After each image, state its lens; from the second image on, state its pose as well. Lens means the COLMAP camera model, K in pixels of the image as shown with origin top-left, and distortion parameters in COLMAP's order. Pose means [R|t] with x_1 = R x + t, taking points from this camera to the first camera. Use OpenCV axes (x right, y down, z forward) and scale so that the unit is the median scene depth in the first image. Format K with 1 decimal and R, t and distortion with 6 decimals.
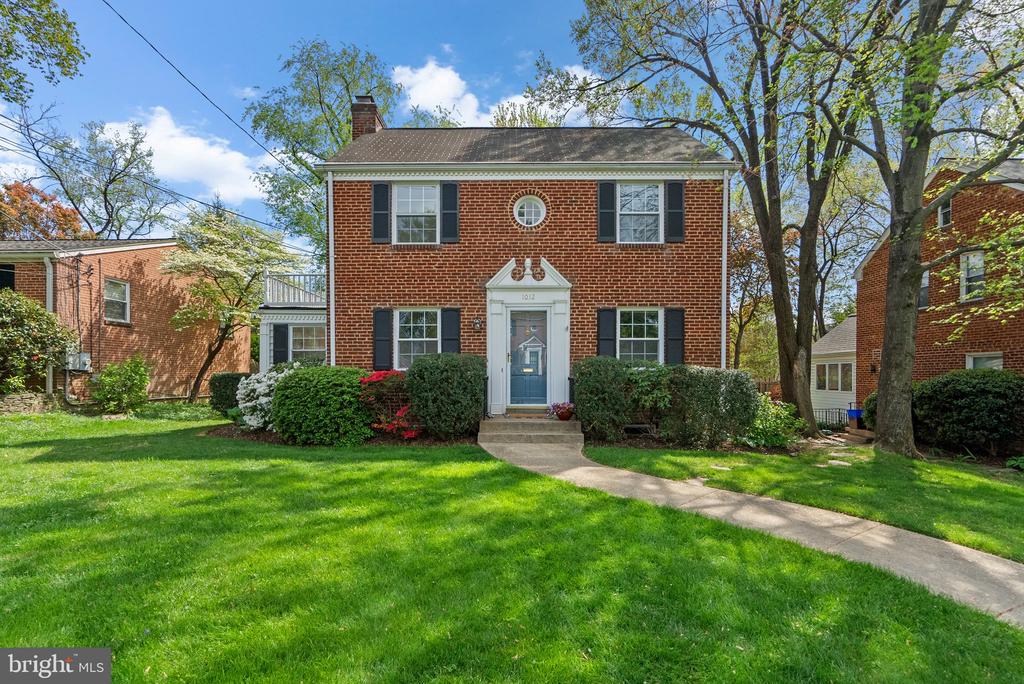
lens RADIAL K [[473.8, 0, 508.9], [0, 473.8, 347.6], [0, 0, 1]] dist [-0.008819, 0.001730]
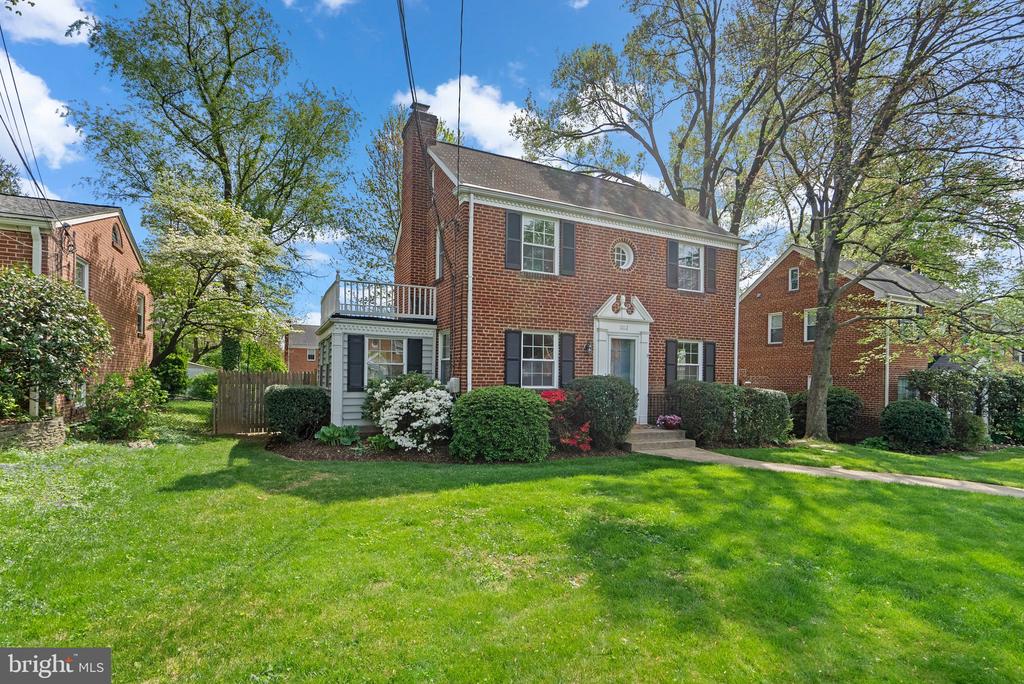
lens RADIAL K [[473.8, 0, 510.8], [0, 473.8, 346.3], [0, 0, 1]] dist [-0.008819, 0.001730]
pose [[0.898951, 0.040750, 0.436151, -0.733756], [-0.038928, 0.999156, -0.013117, -0.031839], [-0.436317, -0.005187, 0.899778, 0.040482]]
